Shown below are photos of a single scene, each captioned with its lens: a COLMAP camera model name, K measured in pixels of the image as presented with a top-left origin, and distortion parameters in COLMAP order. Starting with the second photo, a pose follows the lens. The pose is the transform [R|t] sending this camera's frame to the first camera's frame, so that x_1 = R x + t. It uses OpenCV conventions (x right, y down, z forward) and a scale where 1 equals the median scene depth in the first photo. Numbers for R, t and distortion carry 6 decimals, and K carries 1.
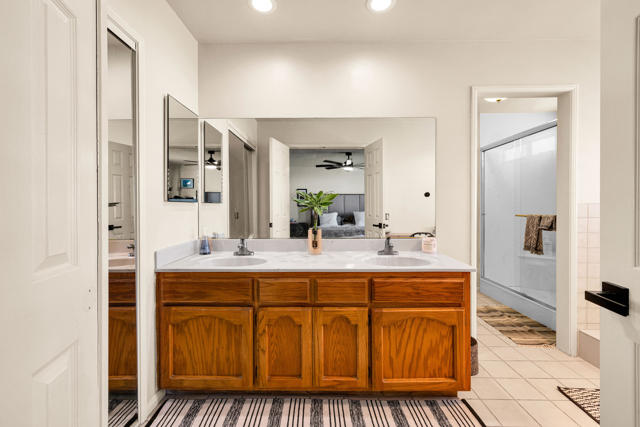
lens RADIAL K [[270.5, 0, 314.4], [0, 270.5, 207.4], [0, 0, 1]] dist [-0.001820, -0.000265]
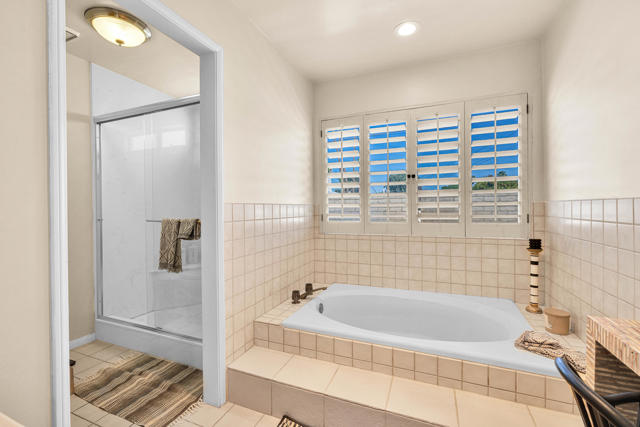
lens RADIAL K [[270.5, 0, 314.4], [0, 270.5, 207.4], [0, 0, 1]] dist [-0.001820, -0.000265]
pose [[0.360208, -0.011252, 0.932804, 0.273604], [0.011414, 0.999906, 0.007654, -0.005819], [-0.932802, 0.007890, 0.360302, 0.377259]]
